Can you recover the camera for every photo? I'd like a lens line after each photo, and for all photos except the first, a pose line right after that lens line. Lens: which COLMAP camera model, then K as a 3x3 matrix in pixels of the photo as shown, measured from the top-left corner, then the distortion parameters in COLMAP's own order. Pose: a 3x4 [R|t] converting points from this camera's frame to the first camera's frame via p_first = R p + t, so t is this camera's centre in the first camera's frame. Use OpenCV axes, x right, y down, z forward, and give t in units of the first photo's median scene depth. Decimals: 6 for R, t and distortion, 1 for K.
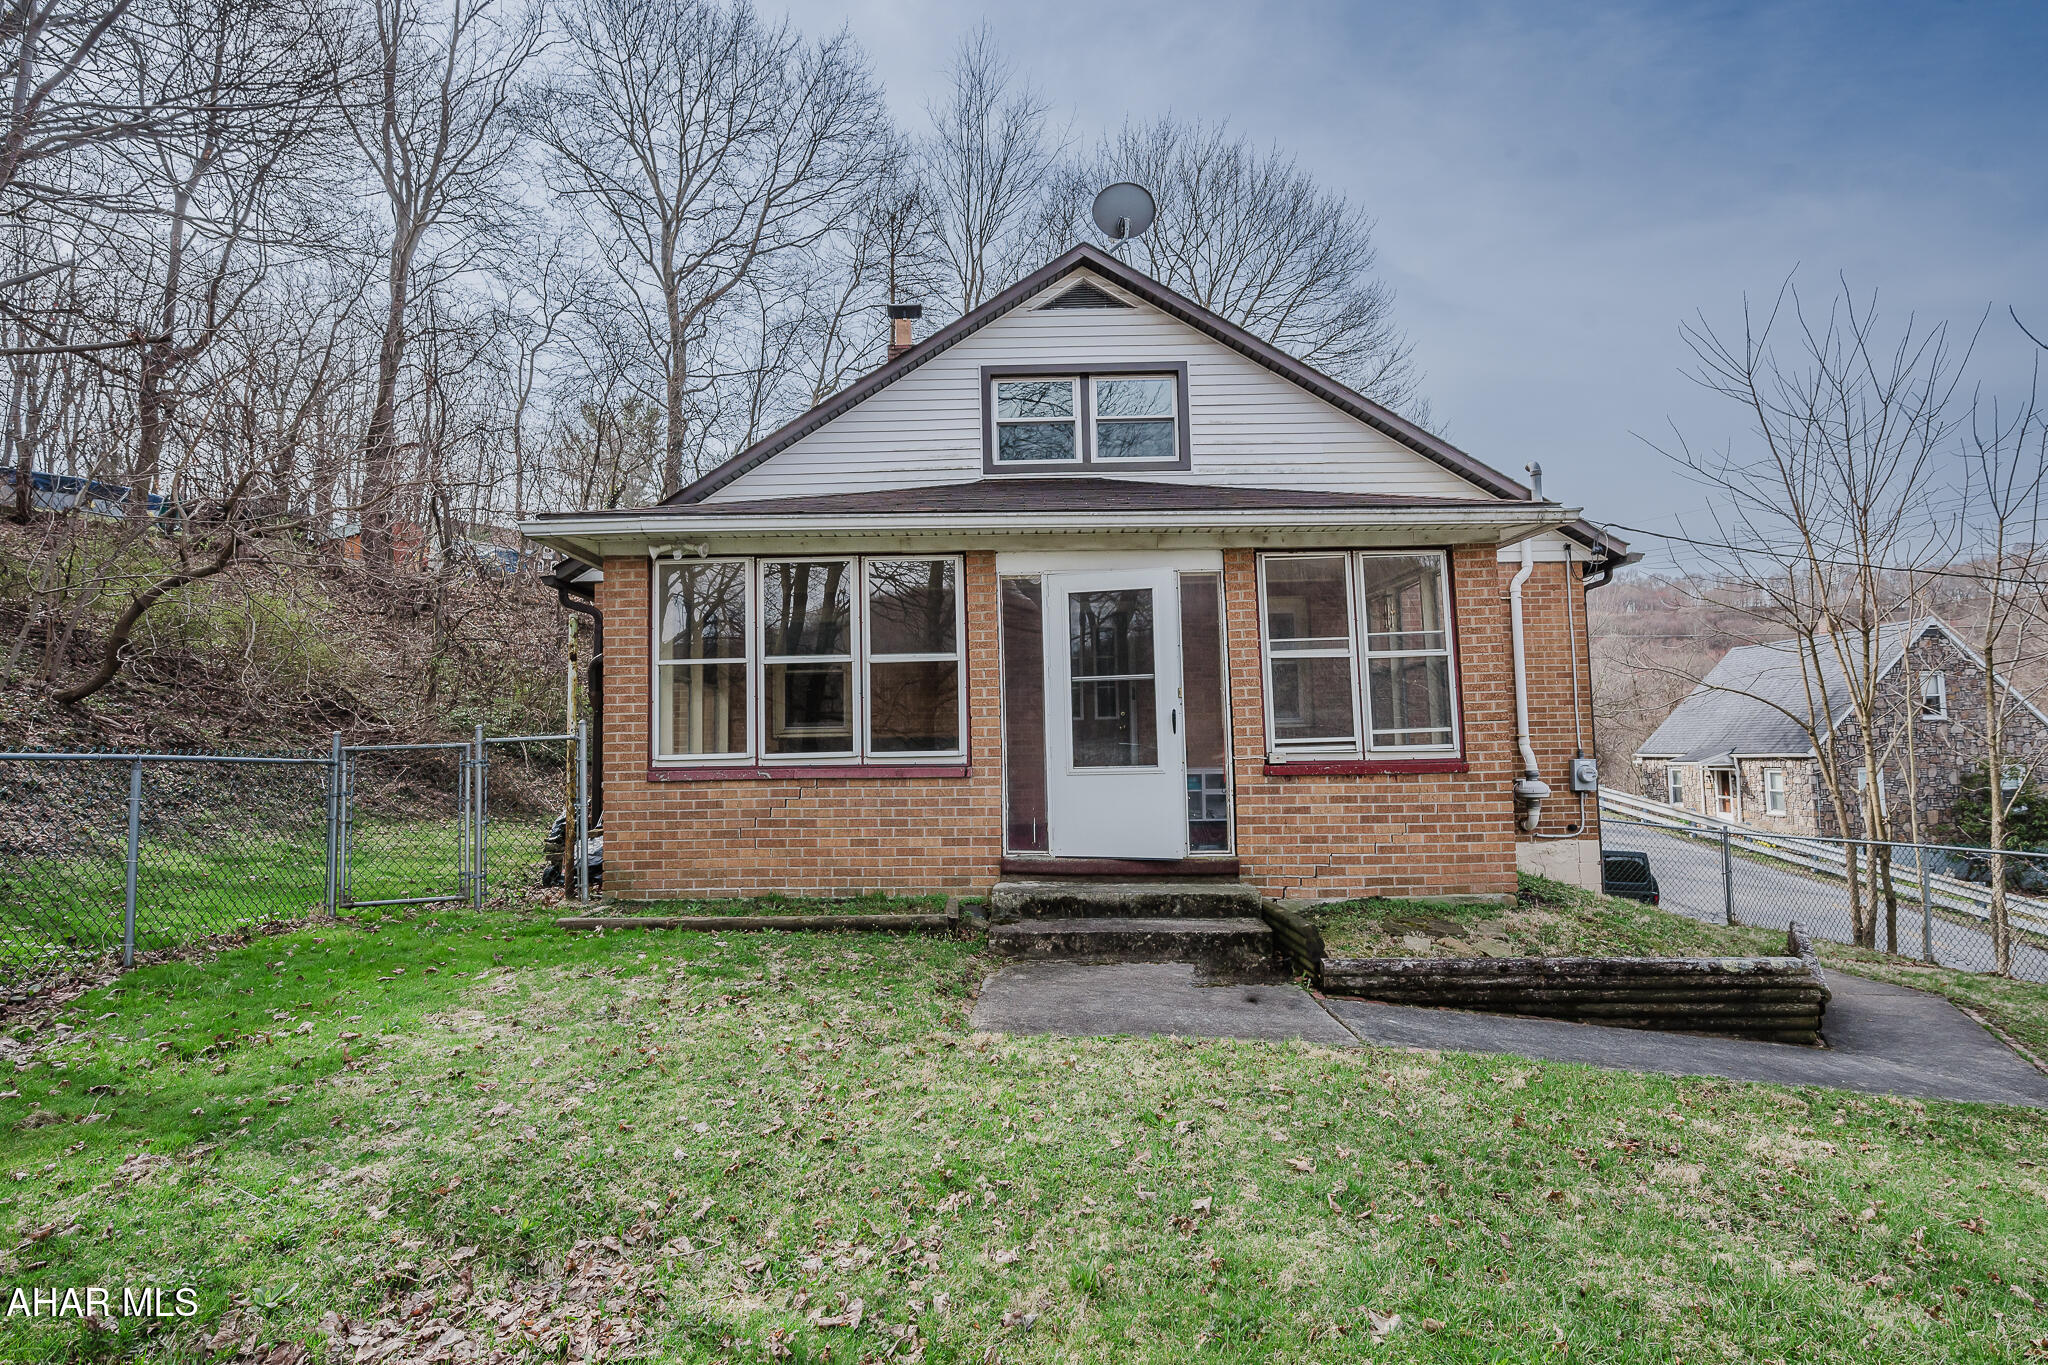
lens RADIAL K [[1024.2, 0, 1024.0], [0, 1024.2, 682.5], [0, 0, 1]] dist [0.000598, 0.000047]
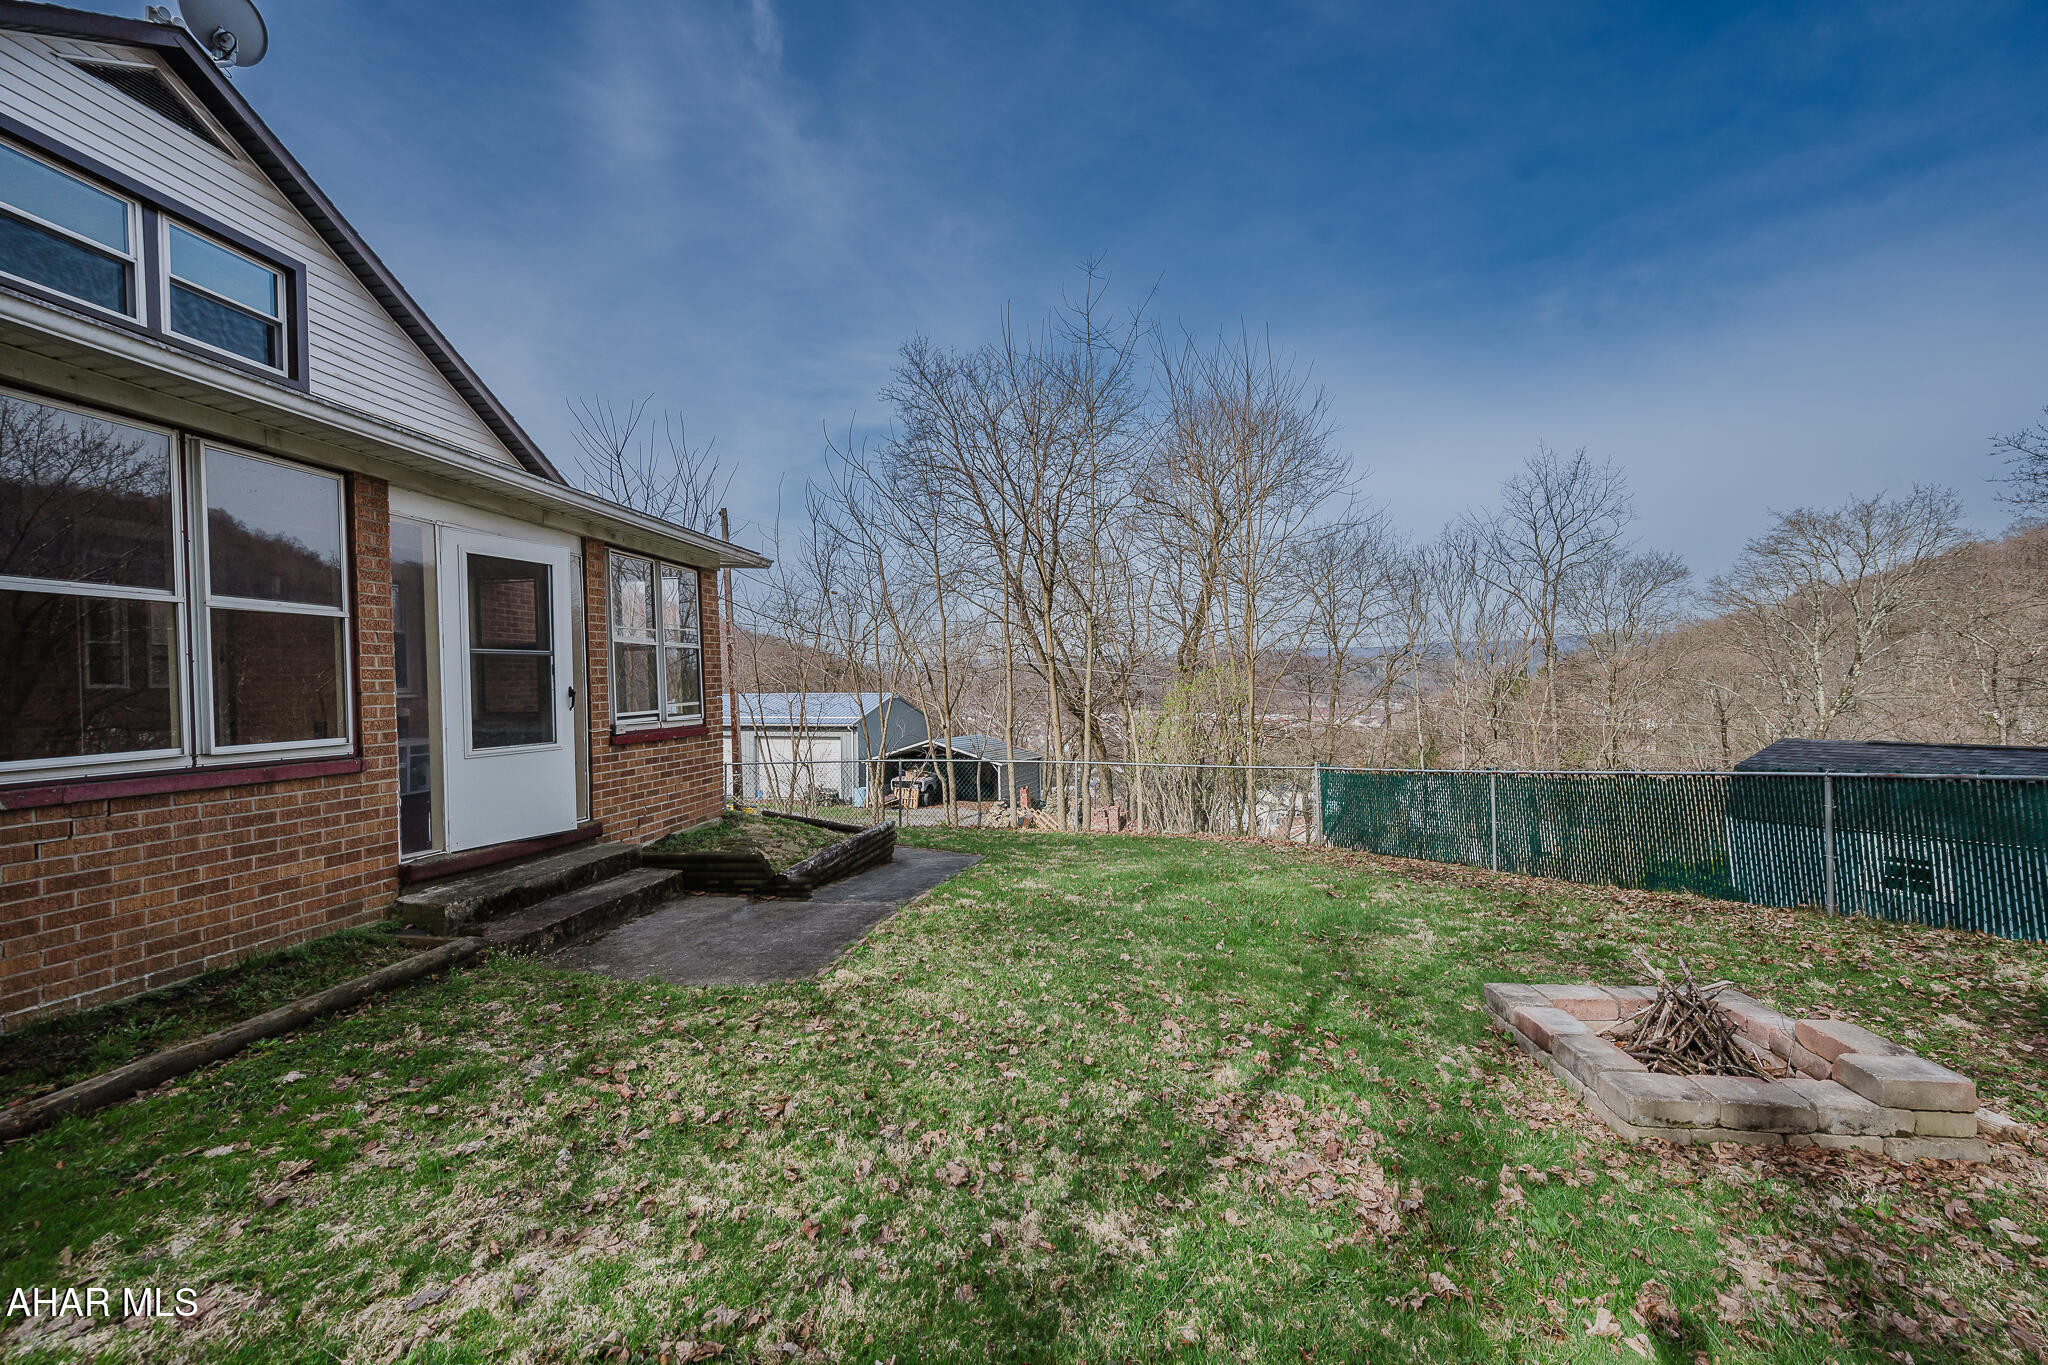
lens RADIAL K [[798.9, 0, 1024.0], [0, 798.9, 682.5], [0, 0, 1]] dist [0.000384, -0.000116]
pose [[0.121317, 0.016420, 0.992478, -0.588657], [-0.057663, 0.998291, -0.009468, 0.003185], [-0.990937, -0.056081, 0.122057, 0.439052]]
